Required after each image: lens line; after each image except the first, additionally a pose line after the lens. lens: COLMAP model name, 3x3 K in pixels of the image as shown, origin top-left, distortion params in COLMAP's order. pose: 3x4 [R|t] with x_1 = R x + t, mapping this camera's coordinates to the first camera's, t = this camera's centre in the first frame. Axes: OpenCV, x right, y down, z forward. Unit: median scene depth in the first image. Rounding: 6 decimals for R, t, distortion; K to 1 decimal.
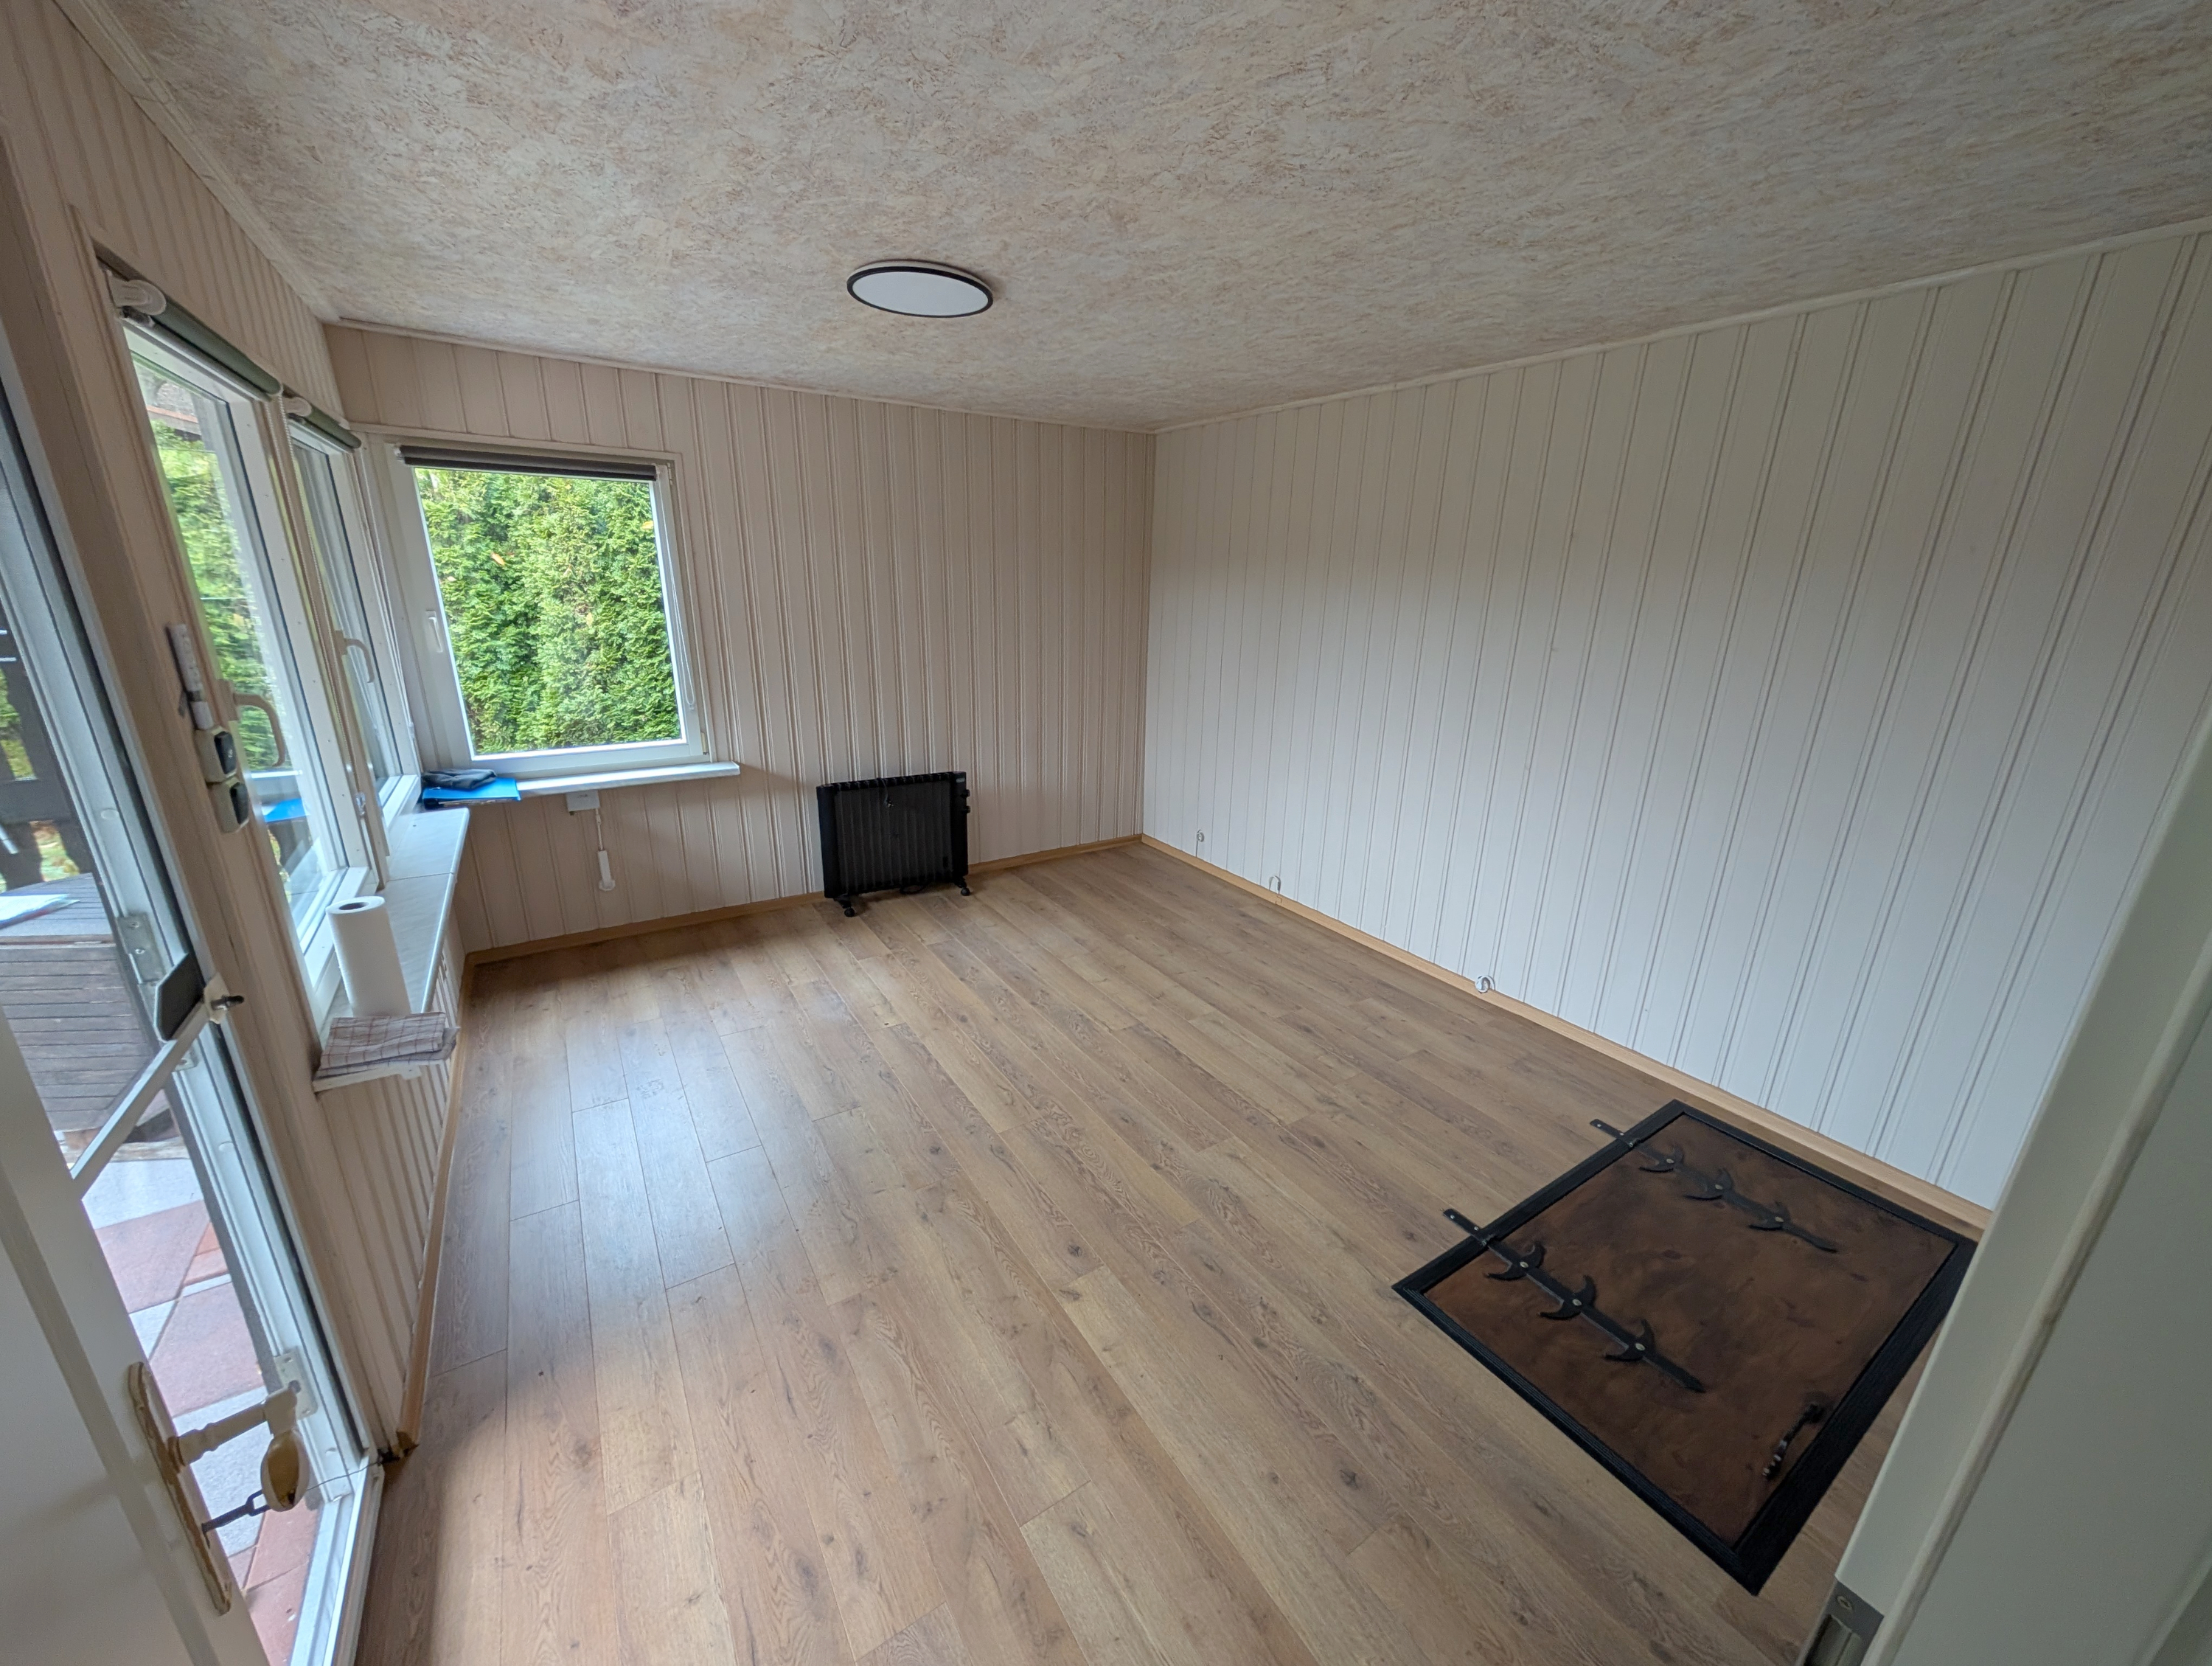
lens RADIAL K [[831.7, 0, 1094.3], [0, 831.7, 834.8], [0, 0, 1]] dist [-0.002071, -0.000056]
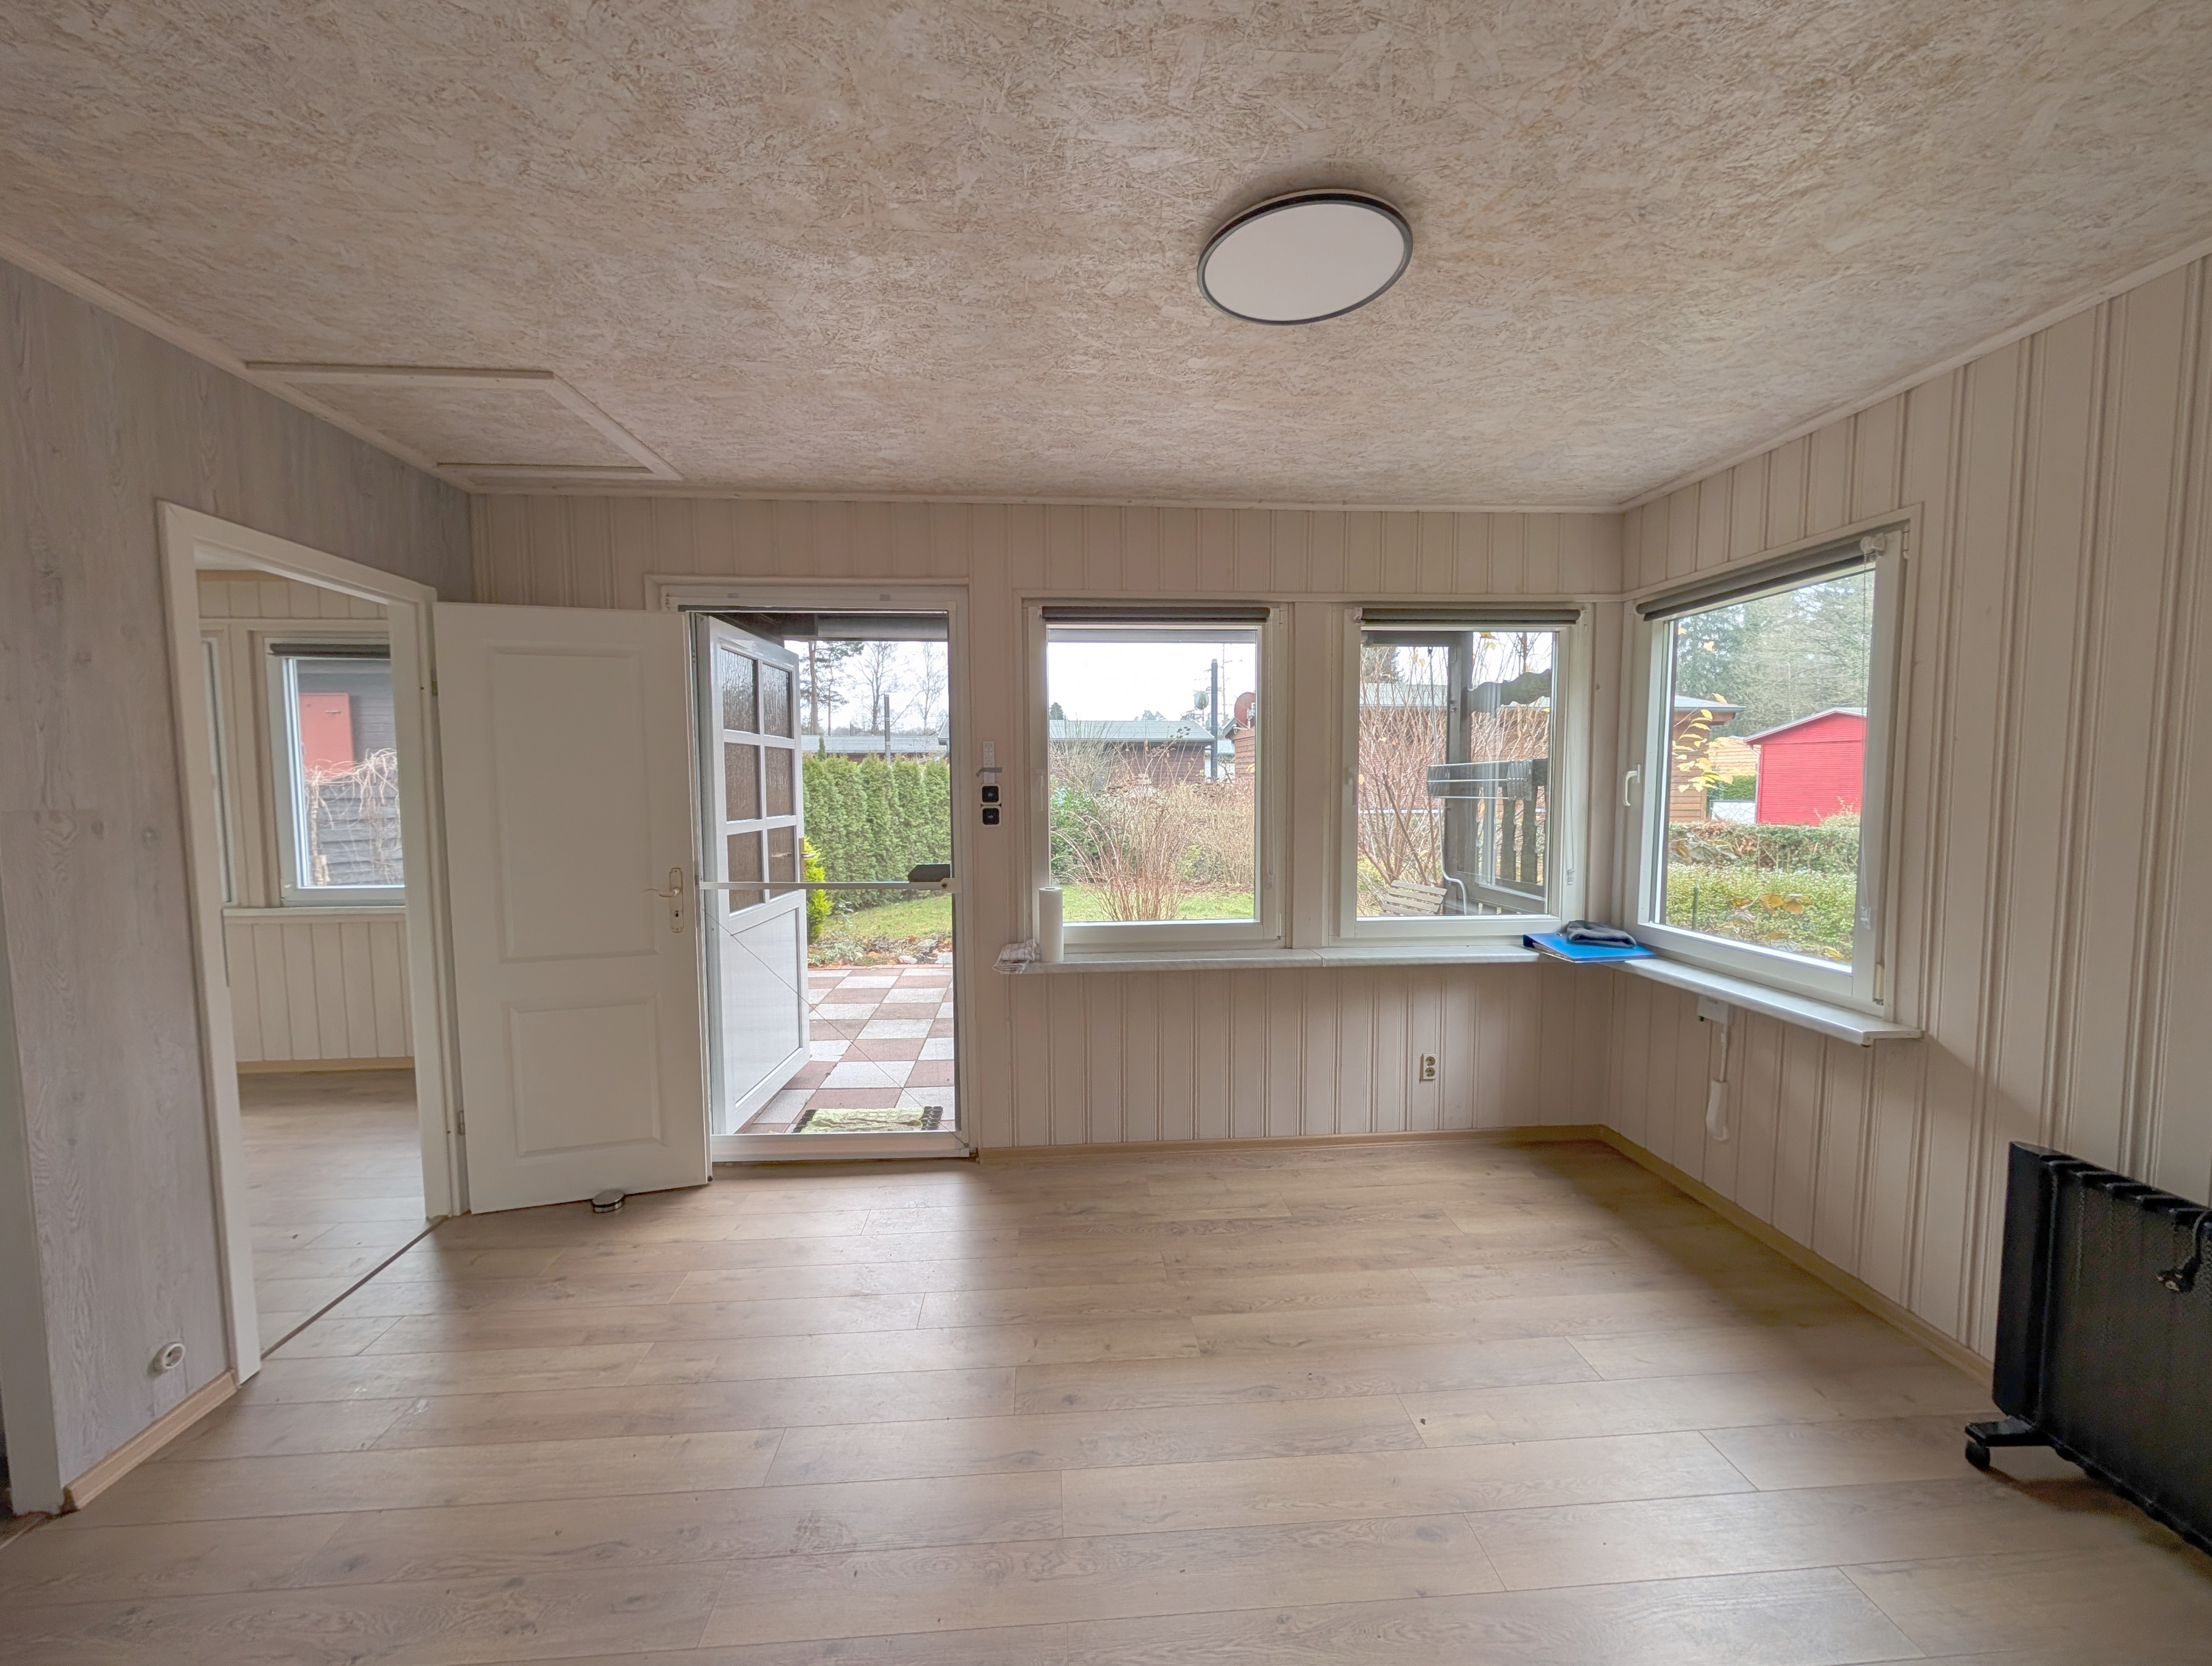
lens RADIAL K [[830.1, 0, 1092.4], [0, 830.1, 834.1], [0, 0, 1]] dist [0.000880, -0.000249]
pose [[-0.486654, 0.033668, -0.872946, 0.338573], [-0.267187, 0.945637, 0.185424, -0.195542], [0.831733, 0.323477, -0.451202, 0.902261]]
